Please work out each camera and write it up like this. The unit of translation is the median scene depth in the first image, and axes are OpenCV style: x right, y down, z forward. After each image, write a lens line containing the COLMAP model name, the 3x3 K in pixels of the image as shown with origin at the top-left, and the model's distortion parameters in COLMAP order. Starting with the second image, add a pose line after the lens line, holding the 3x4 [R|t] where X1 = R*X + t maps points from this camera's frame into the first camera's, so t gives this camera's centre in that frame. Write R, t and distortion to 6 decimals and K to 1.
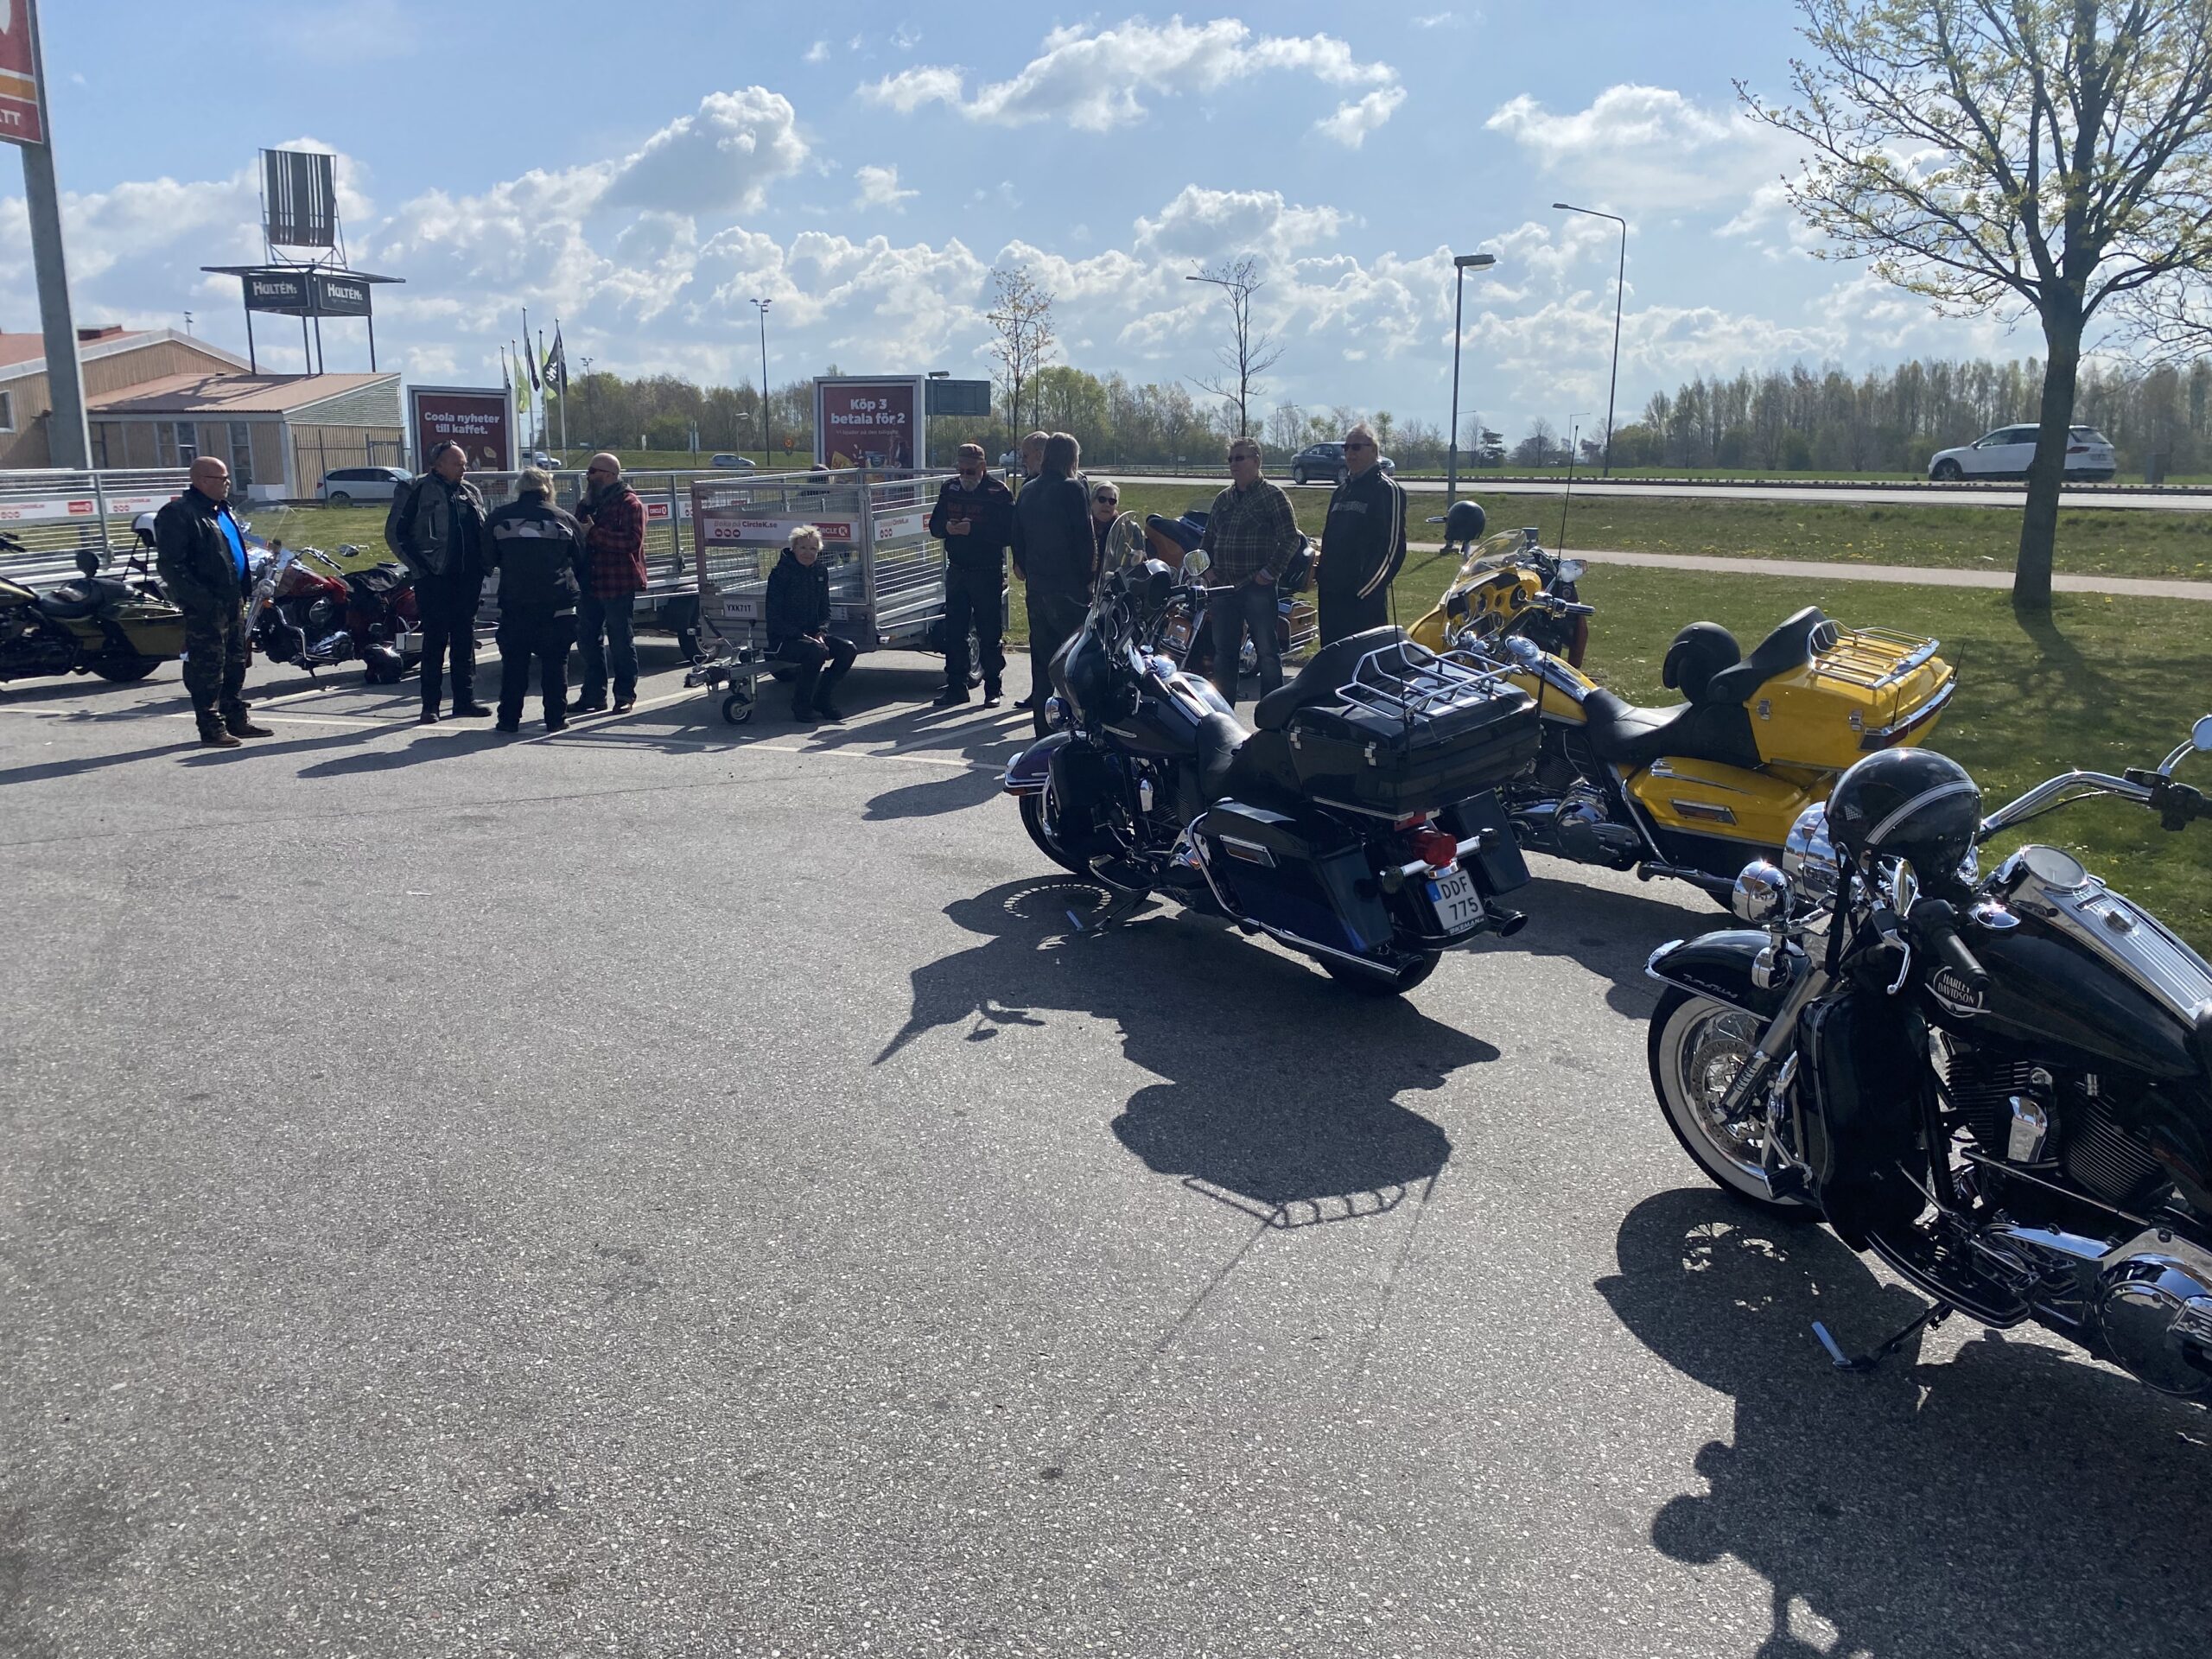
lens RADIAL K [[1680.0, 0, 1111.9], [0, 1680.0, 831.4], [0, 0, 1]] dist [0.038246, -0.036138]
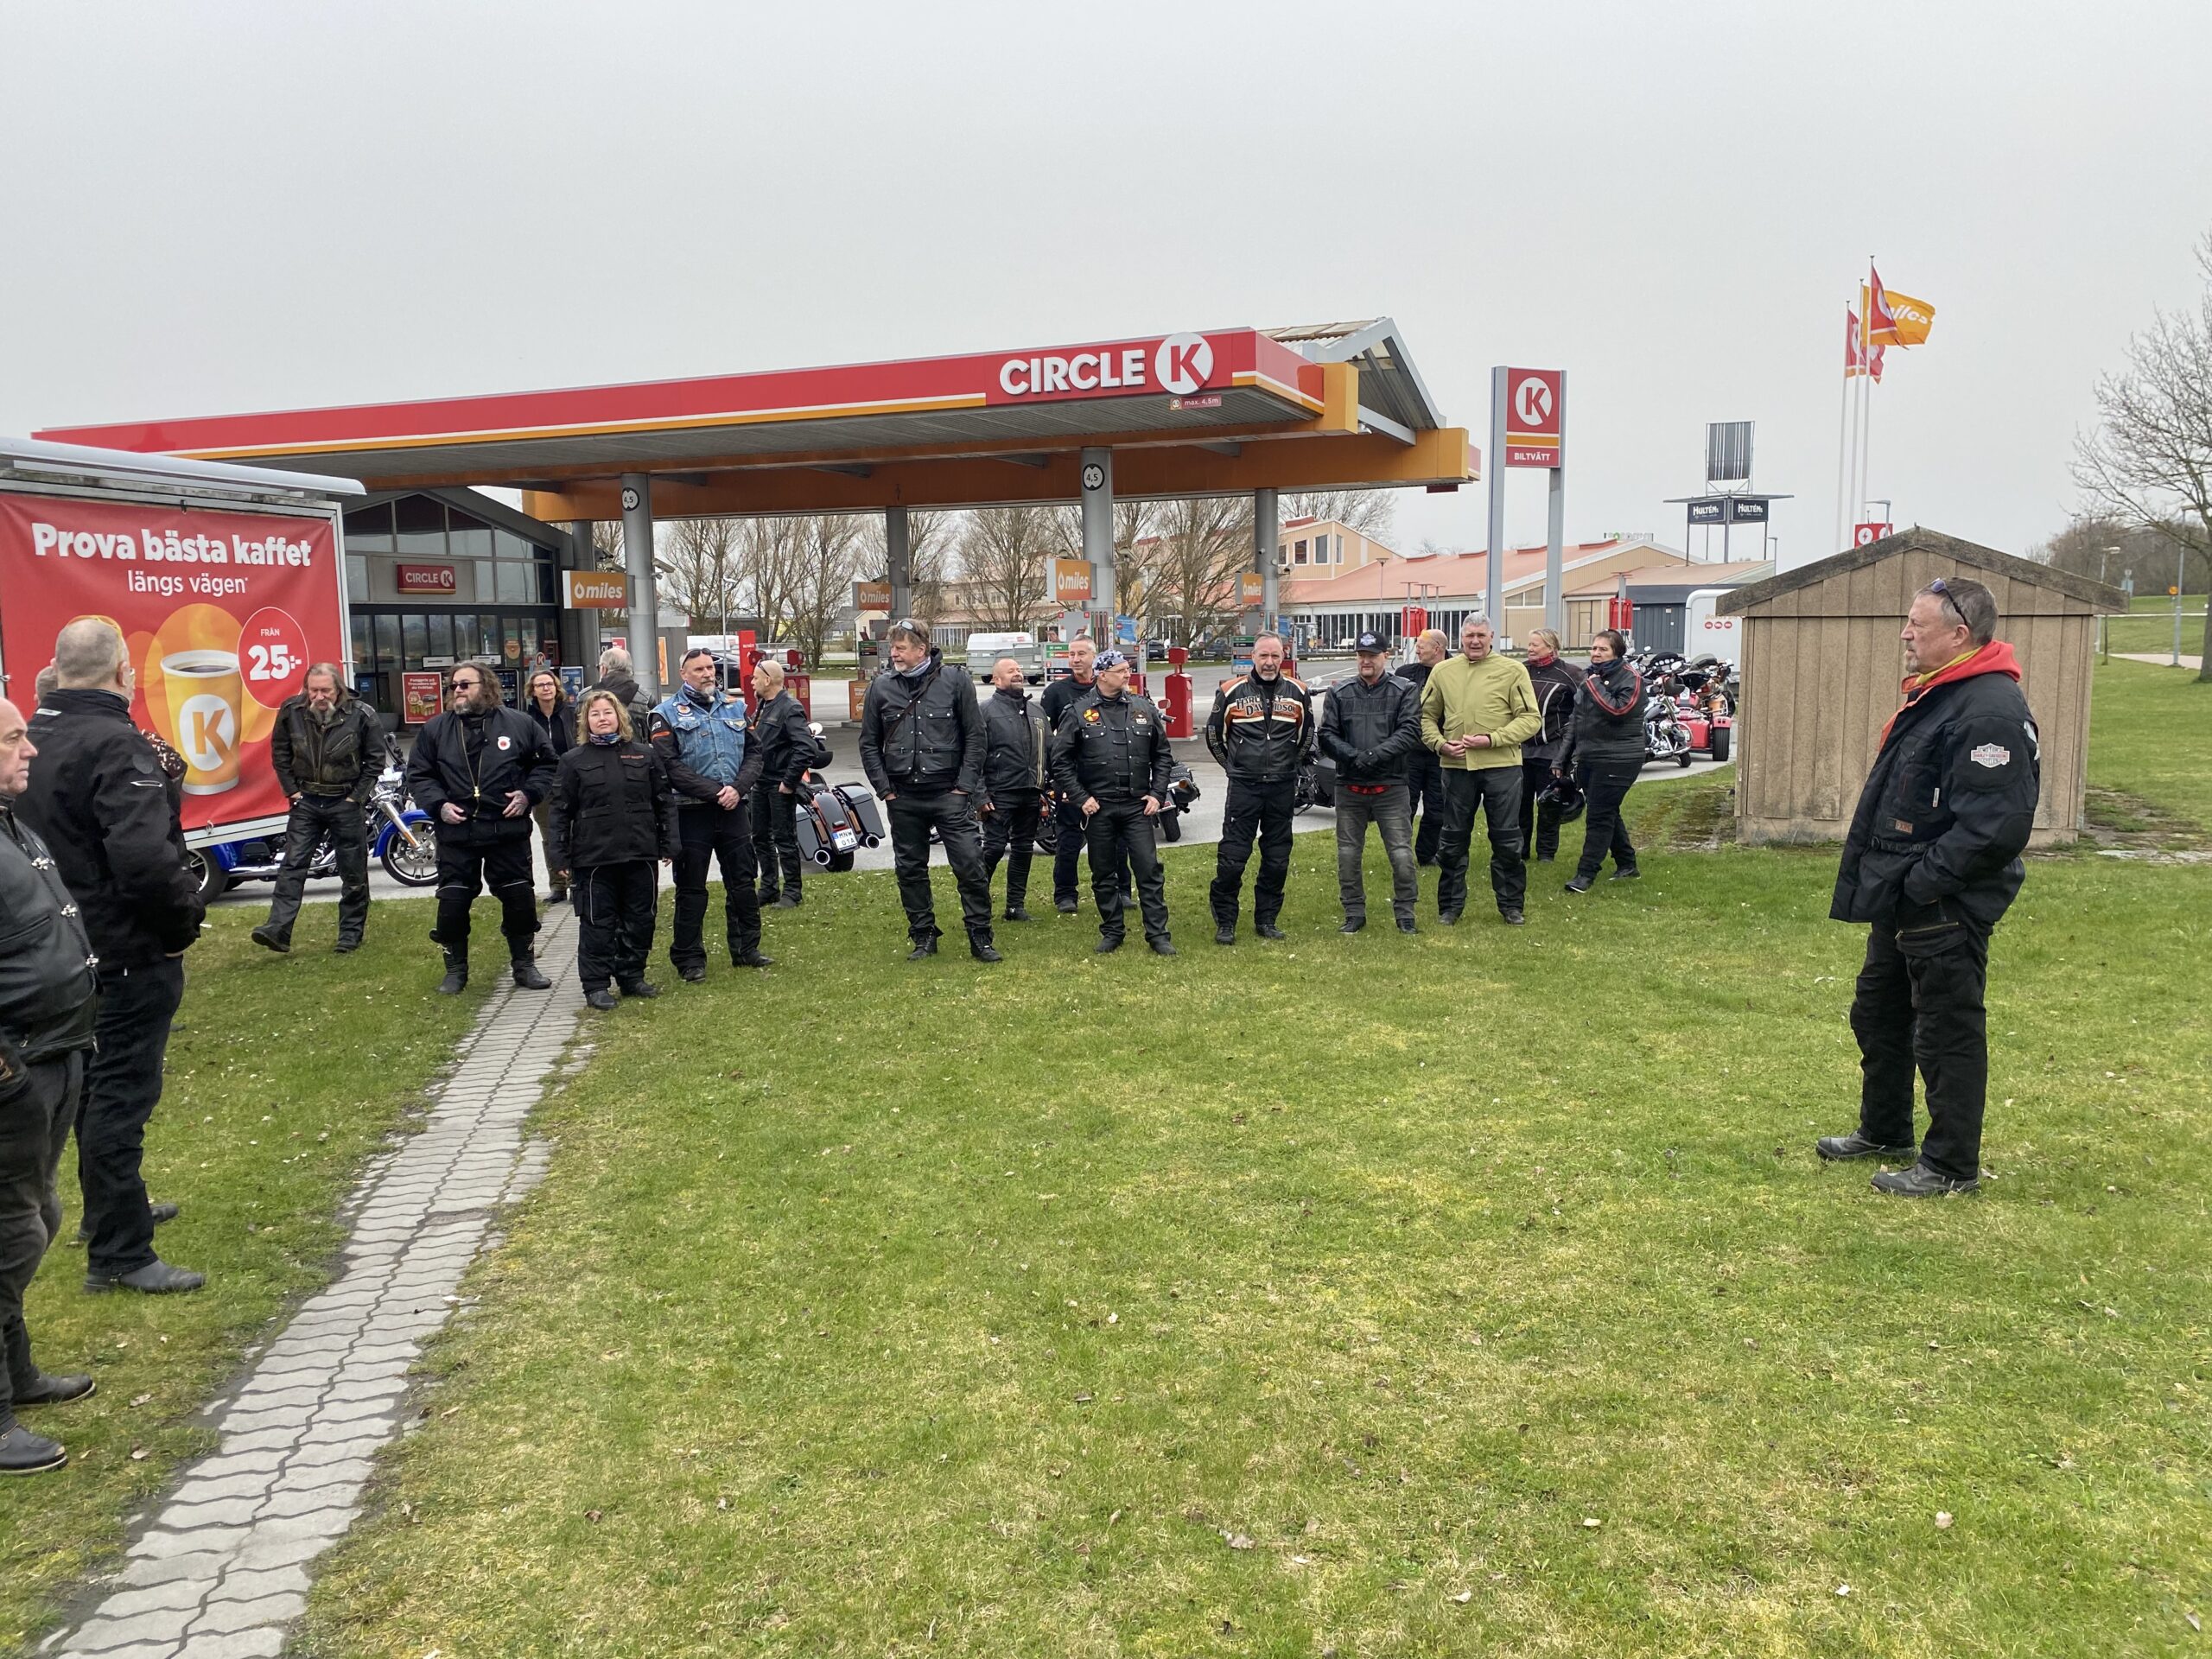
lens RADIAL K [[1680.0, 0, 1089.9], [0, 1680.0, 829.9], [0, 0, 1]] dist [0.038246, -0.036138]
pose [[0.654528, 0.074246, -0.752383, 0.318908], [-0.138852, 0.990044, -0.023094, 0.080631], [0.743178, 0.119585, 0.658320, -0.393472]]
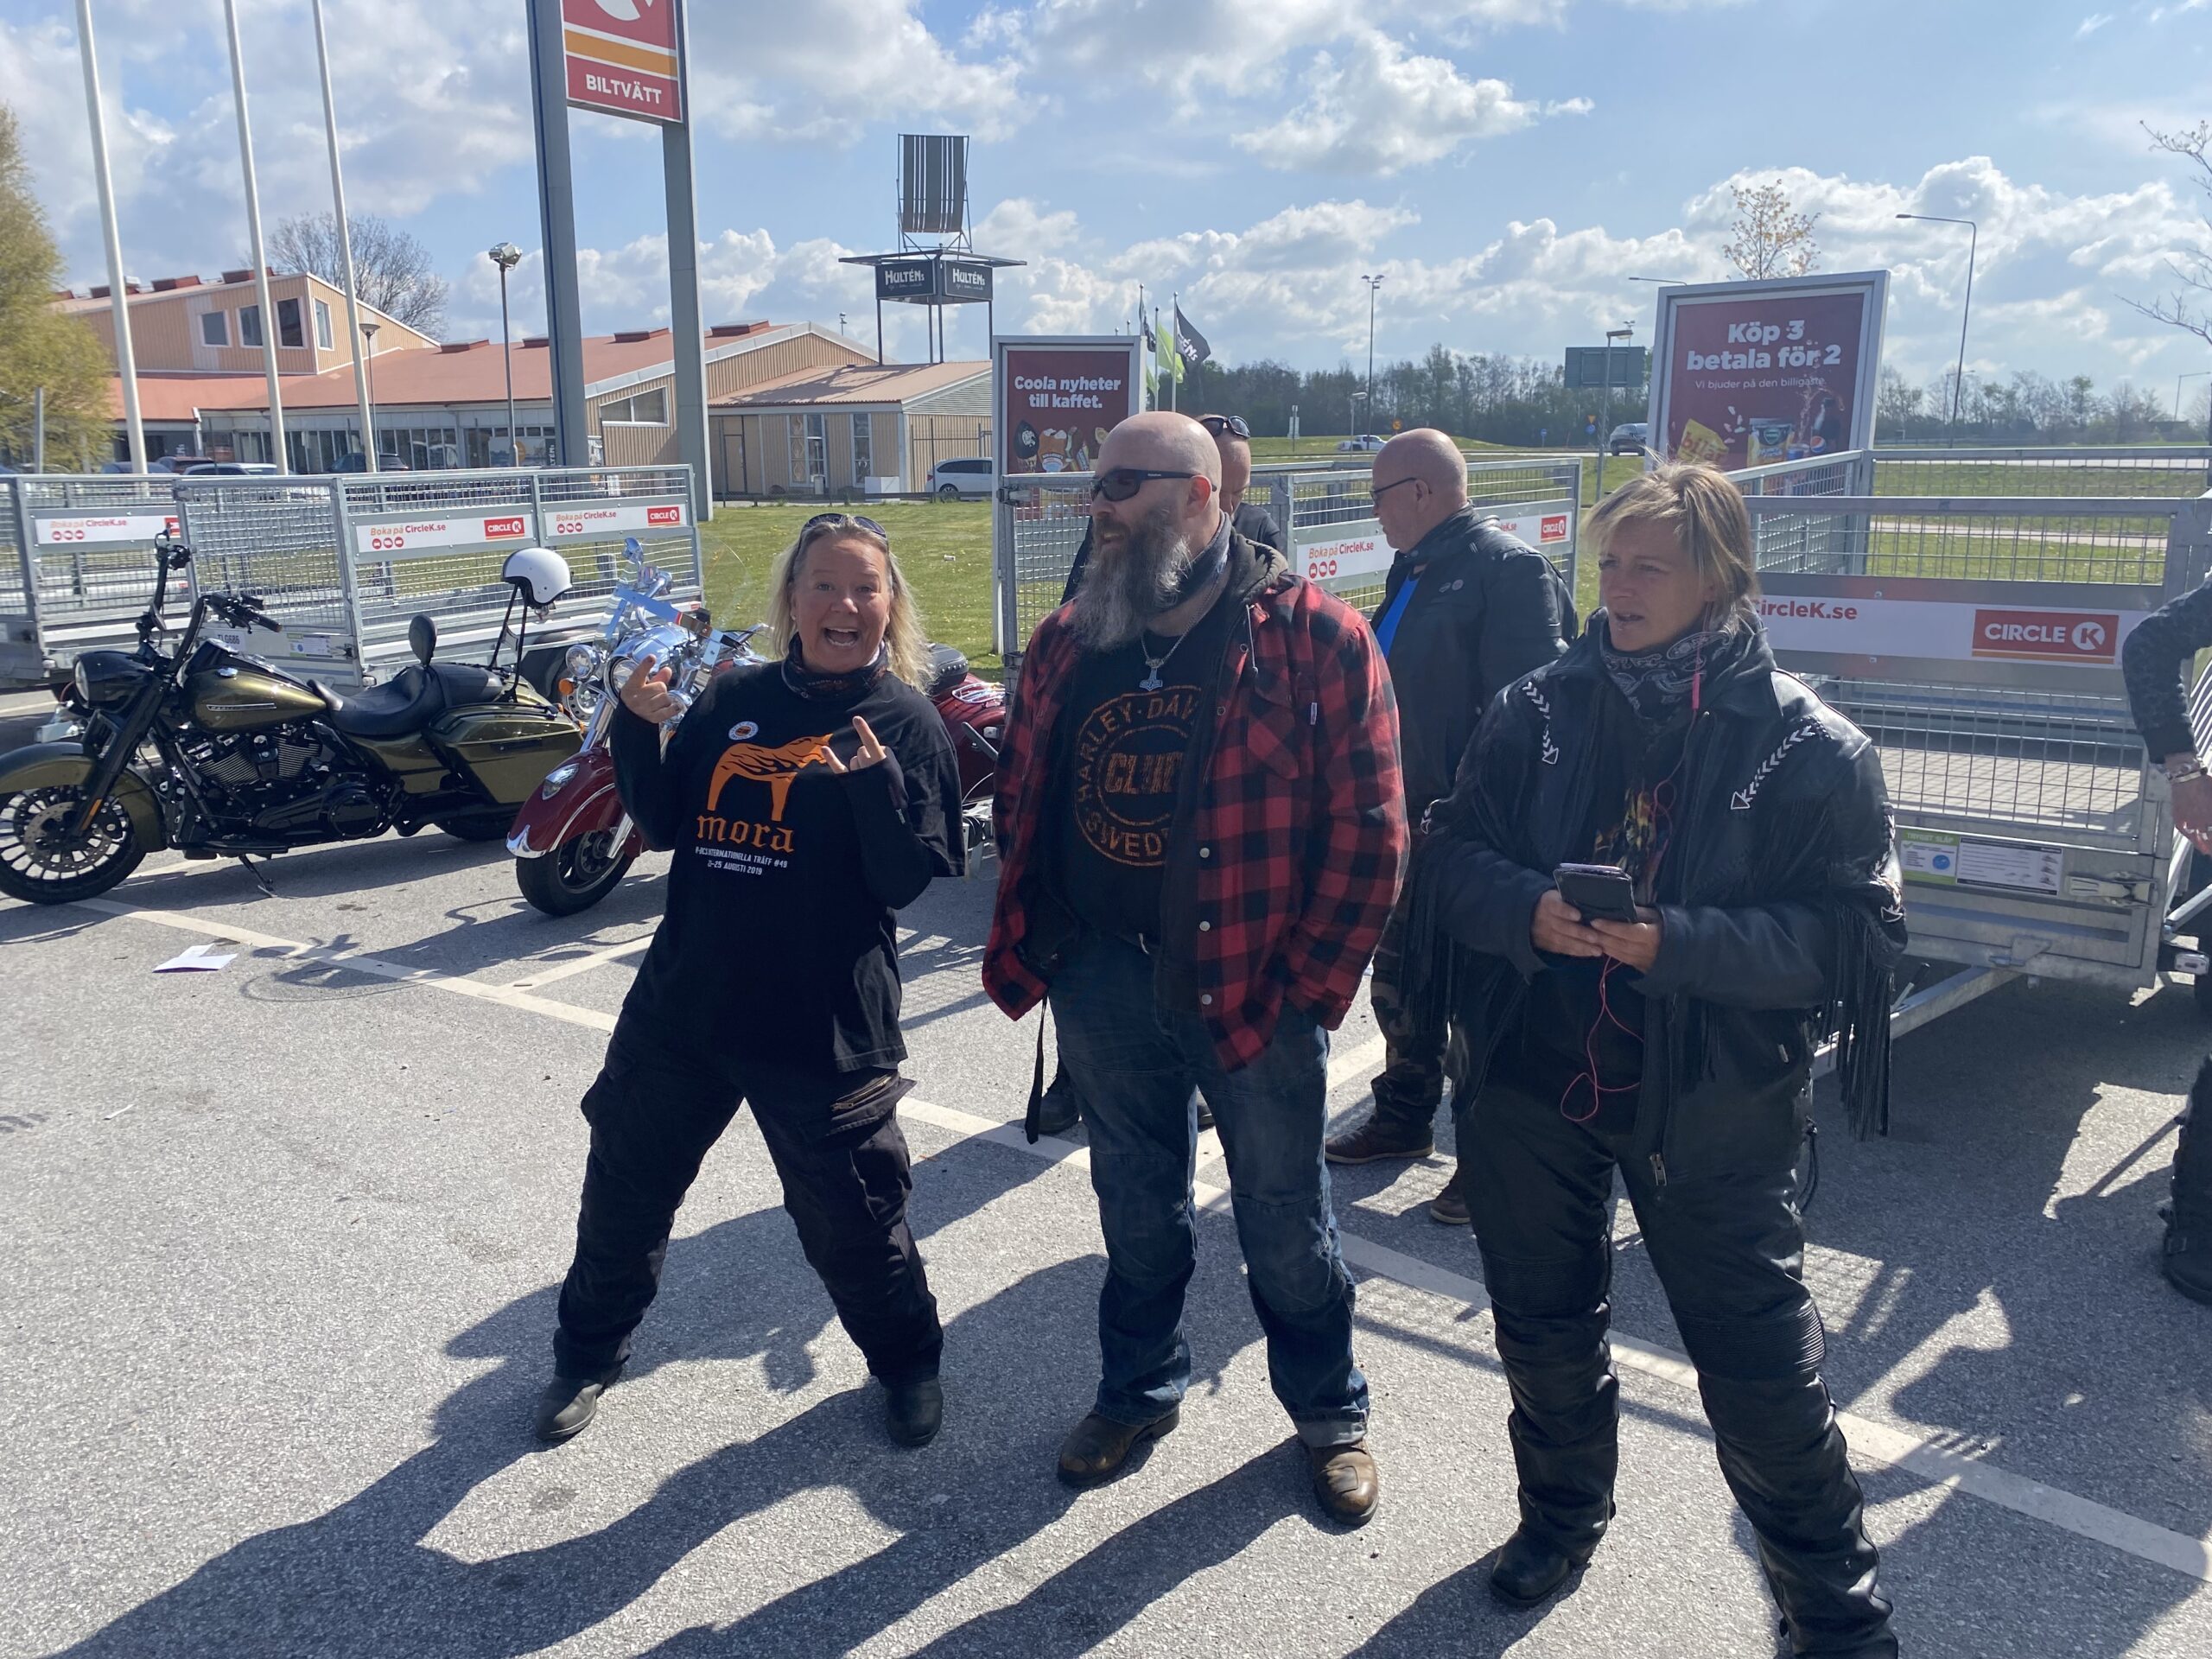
lens RADIAL K [[1680.0, 0, 1101.6], [0, 1680.0, 820.2], [0, 0, 1]] dist [0.038246, -0.036138]
pose [[0.942090, 0.061316, -0.329707, -0.042838], [-0.060274, 0.998092, 0.013394, -0.024983], [0.329899, 0.007255, 0.943988, 0.114276]]
